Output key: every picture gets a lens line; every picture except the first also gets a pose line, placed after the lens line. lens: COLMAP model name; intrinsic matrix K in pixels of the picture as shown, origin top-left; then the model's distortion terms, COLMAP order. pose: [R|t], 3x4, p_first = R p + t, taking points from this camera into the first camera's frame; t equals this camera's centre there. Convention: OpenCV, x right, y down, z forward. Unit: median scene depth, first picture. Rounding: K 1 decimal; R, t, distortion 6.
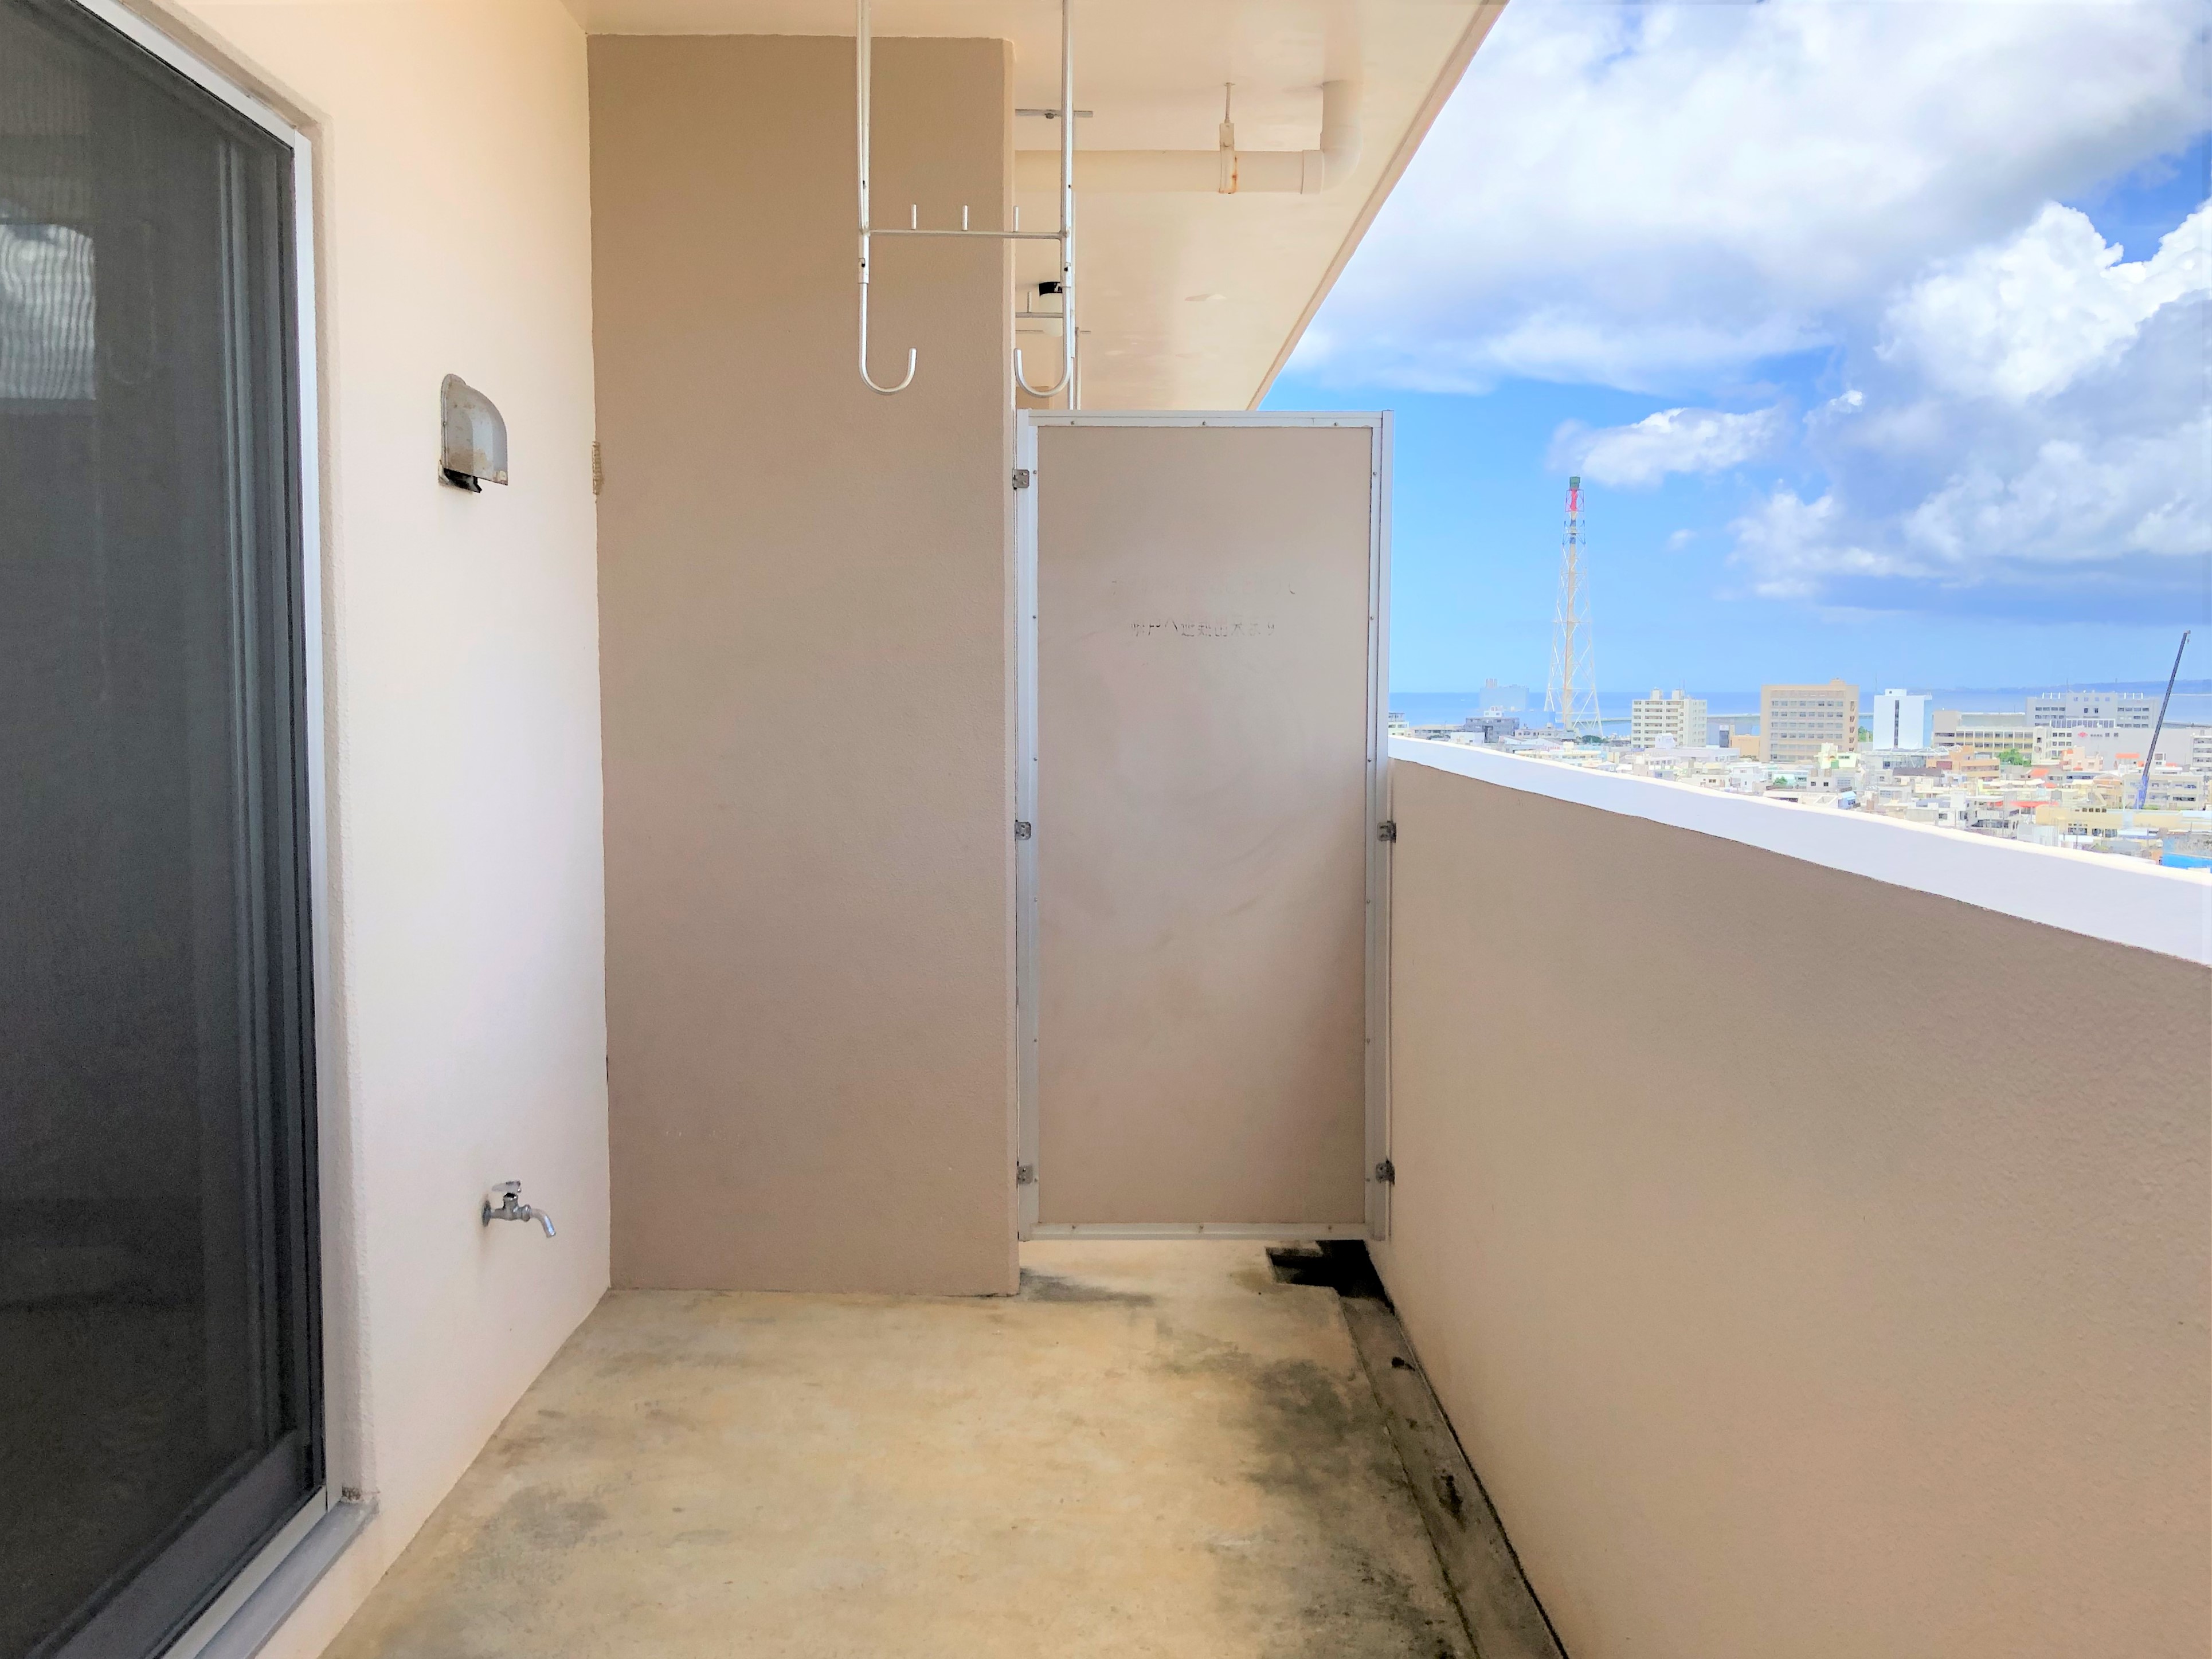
lens RADIAL K [[1883.5, 0, 1142.3], [0, 1883.5, 810.4], [0, 0, 1]] dist [0.002769, 0.000525]
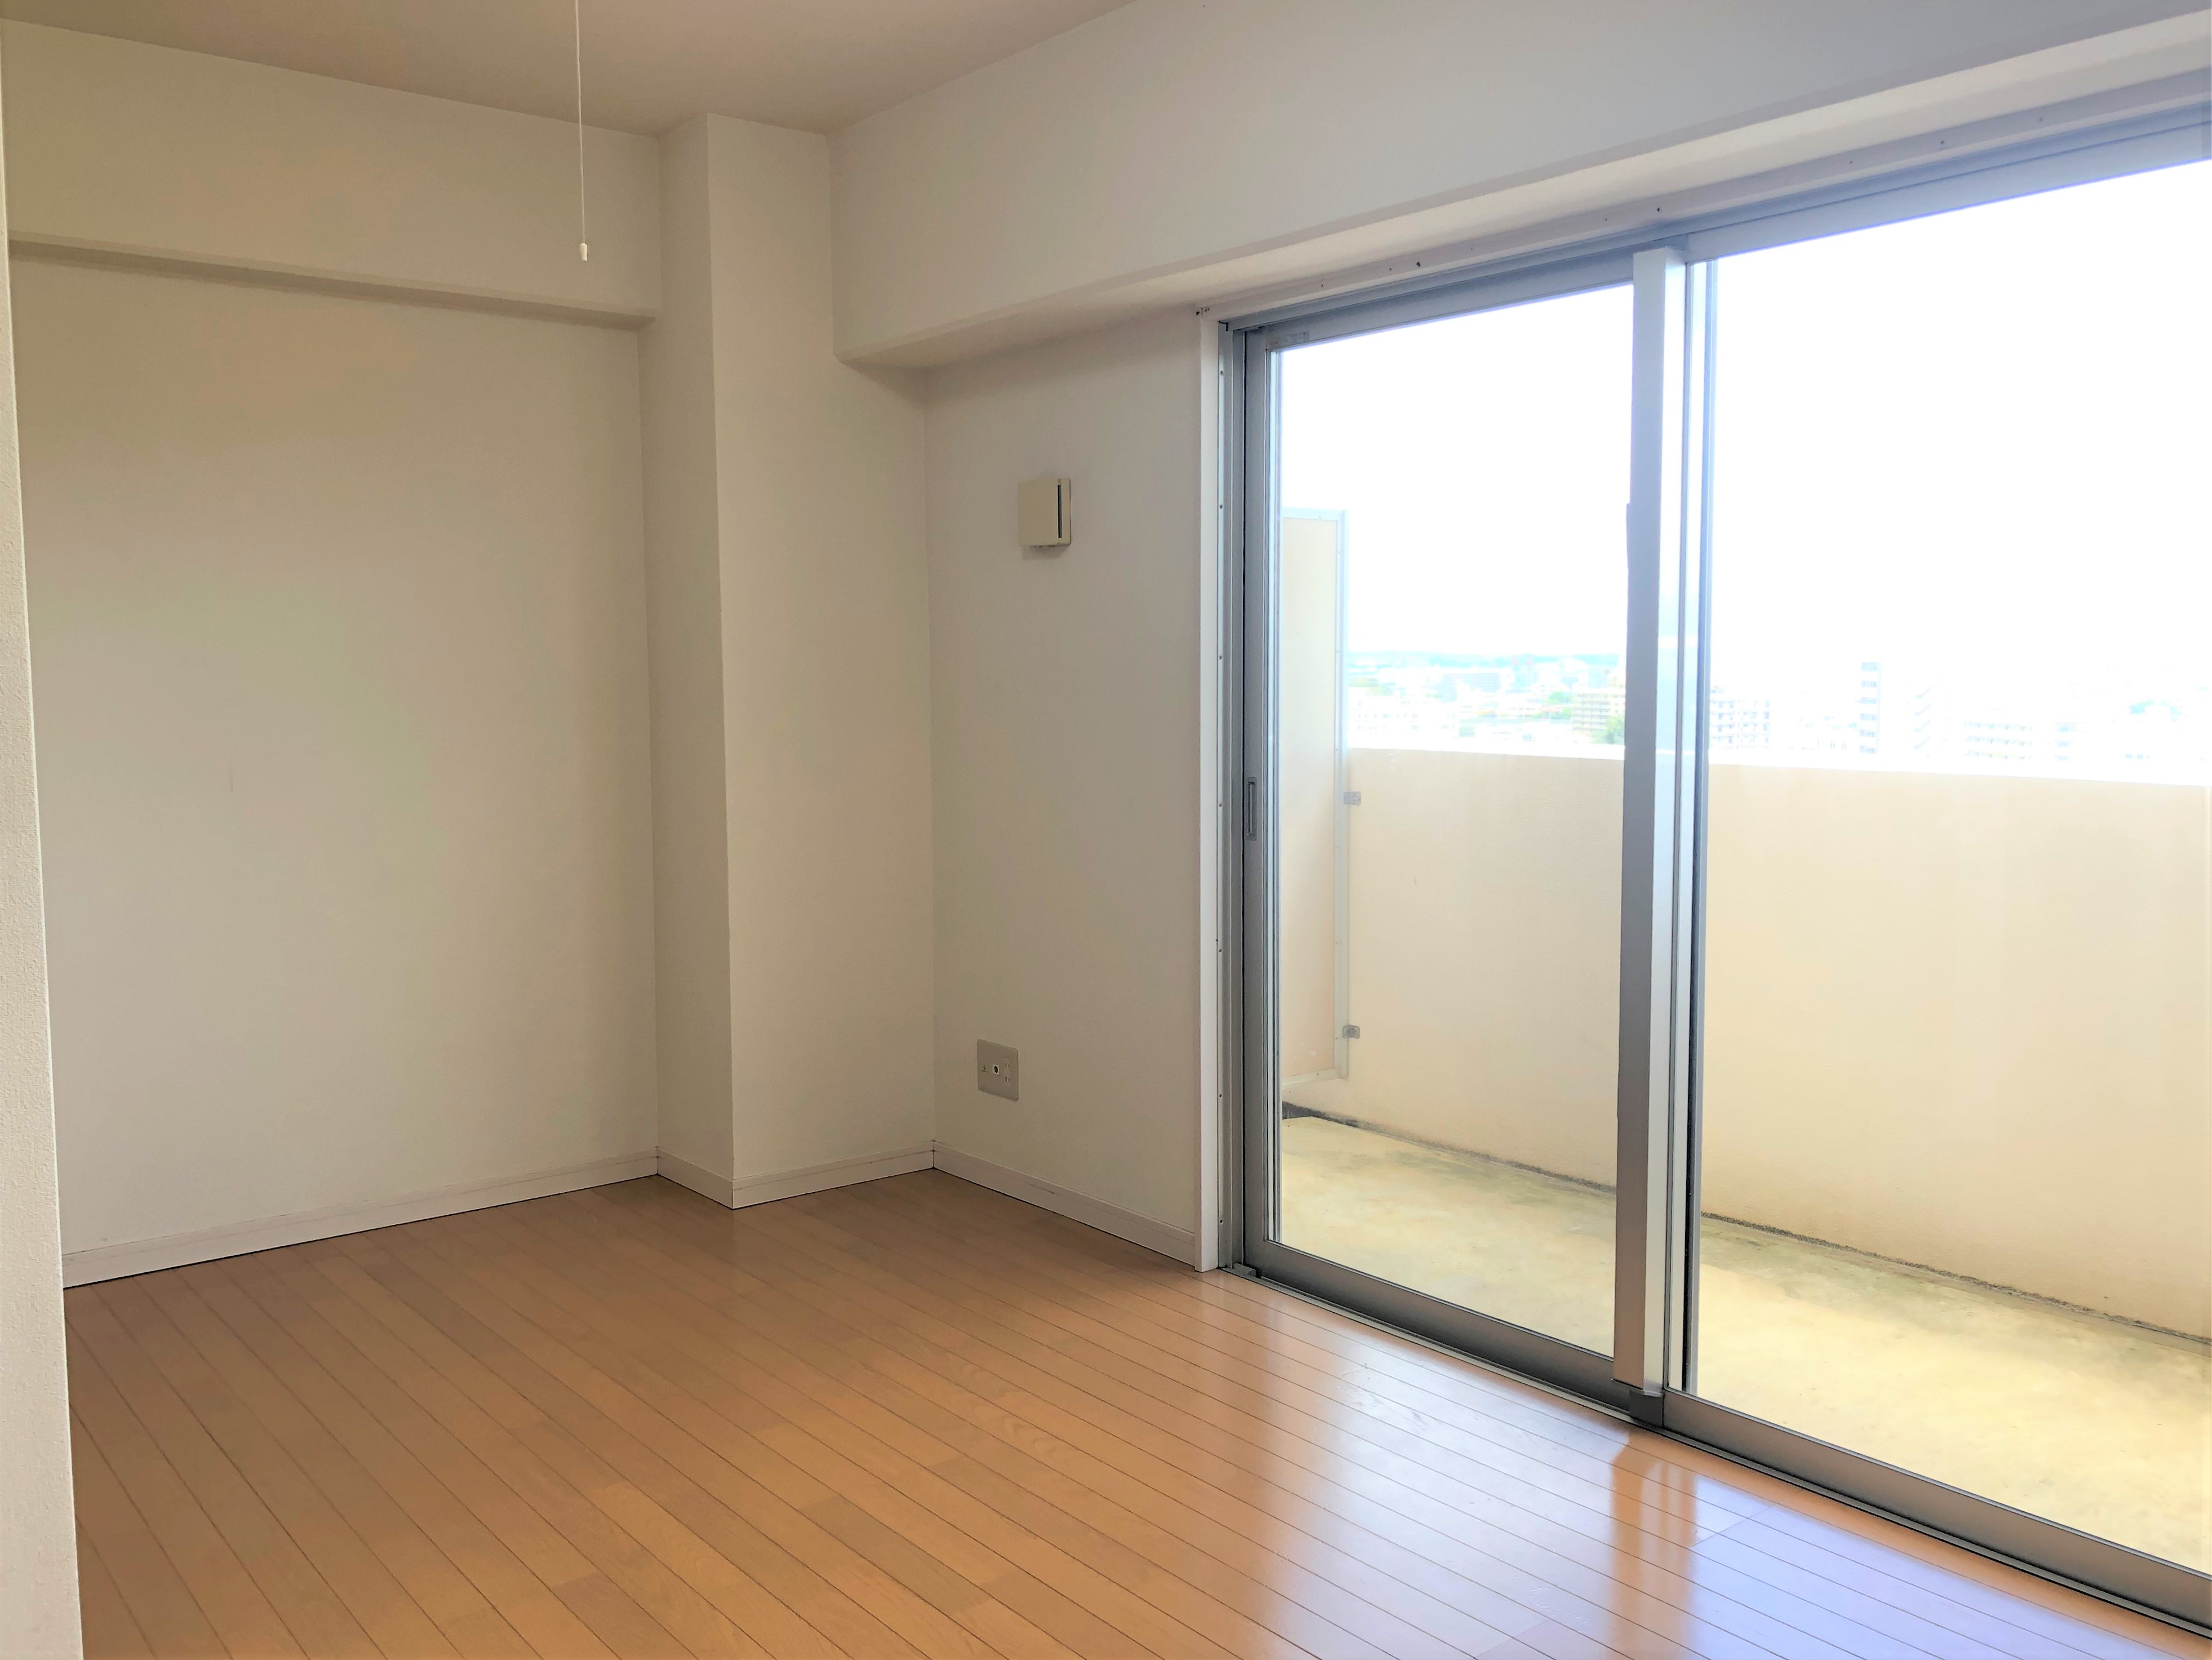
lens RADIAL K [[1827.2, 0, 1114.2], [0, 1827.2, 820.0], [0, 0, 1]] dist [0.006087, 0.005144]
pose [[0.799295, -0.049240, 0.598918, -0.997802], [0.039456, 0.998787, 0.029459, -0.021859], [-0.599642, 0.000085, 0.800268, -0.022353]]
